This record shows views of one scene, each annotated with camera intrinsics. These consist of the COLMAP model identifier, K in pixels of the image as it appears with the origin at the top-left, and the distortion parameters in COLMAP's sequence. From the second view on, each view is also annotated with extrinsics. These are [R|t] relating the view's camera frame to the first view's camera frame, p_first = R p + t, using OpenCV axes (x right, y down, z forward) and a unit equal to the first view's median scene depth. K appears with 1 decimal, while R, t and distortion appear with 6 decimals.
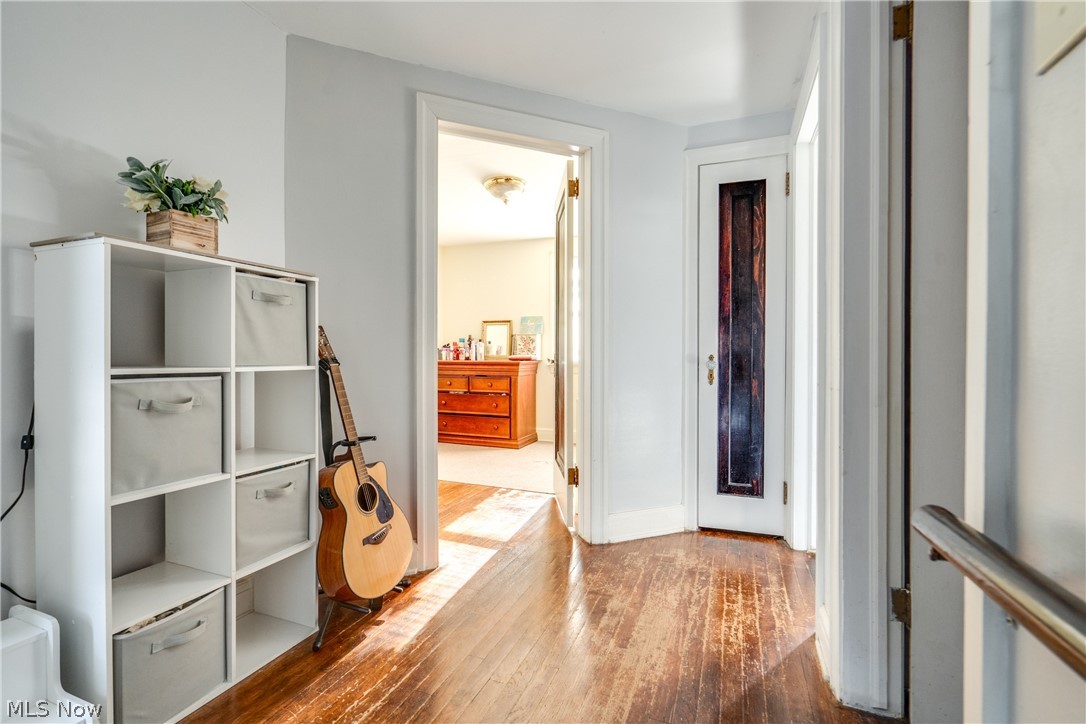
lens RADIAL K [[506.4, 0, 539.0], [0, 506.4, 361.4], [0, 0, 1]] dist [-0.005766, 0.005217]
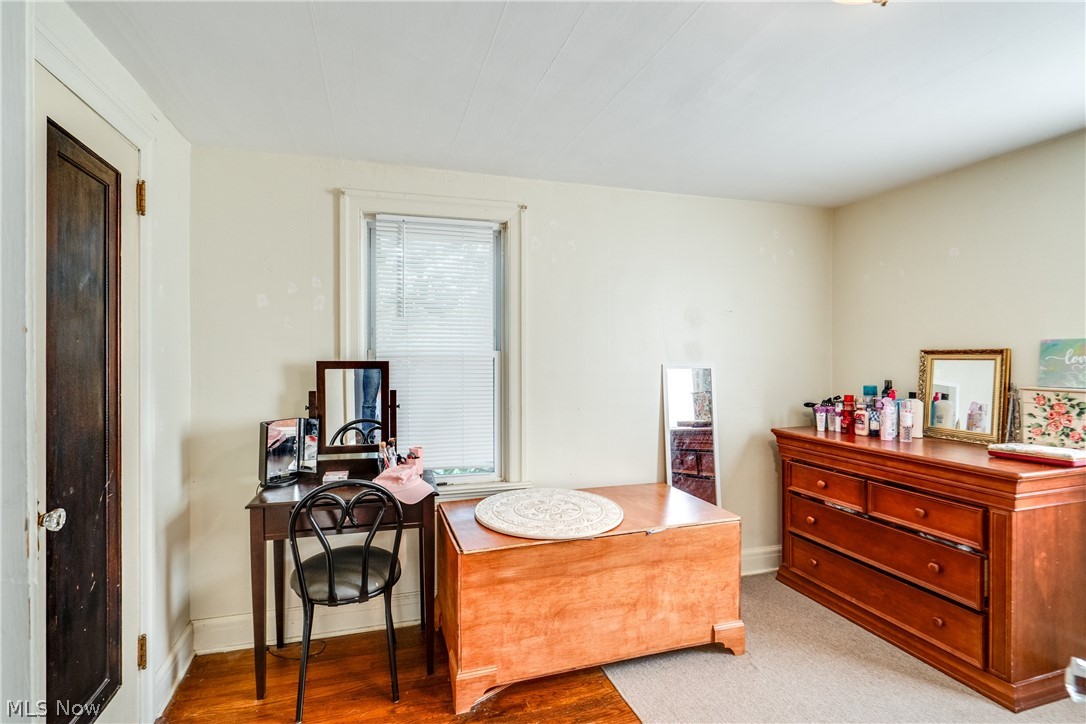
lens RADIAL K [[506.4, 0, 535.7], [0, 506.4, 355.9], [0, 0, 1]] dist [-0.005766, 0.005217]
pose [[0.625697, 0.008002, -0.780025, 0.024925], [-0.009858, 0.999949, 0.002351, -0.075325], [0.780004, 0.006219, 0.625744, 0.469677]]
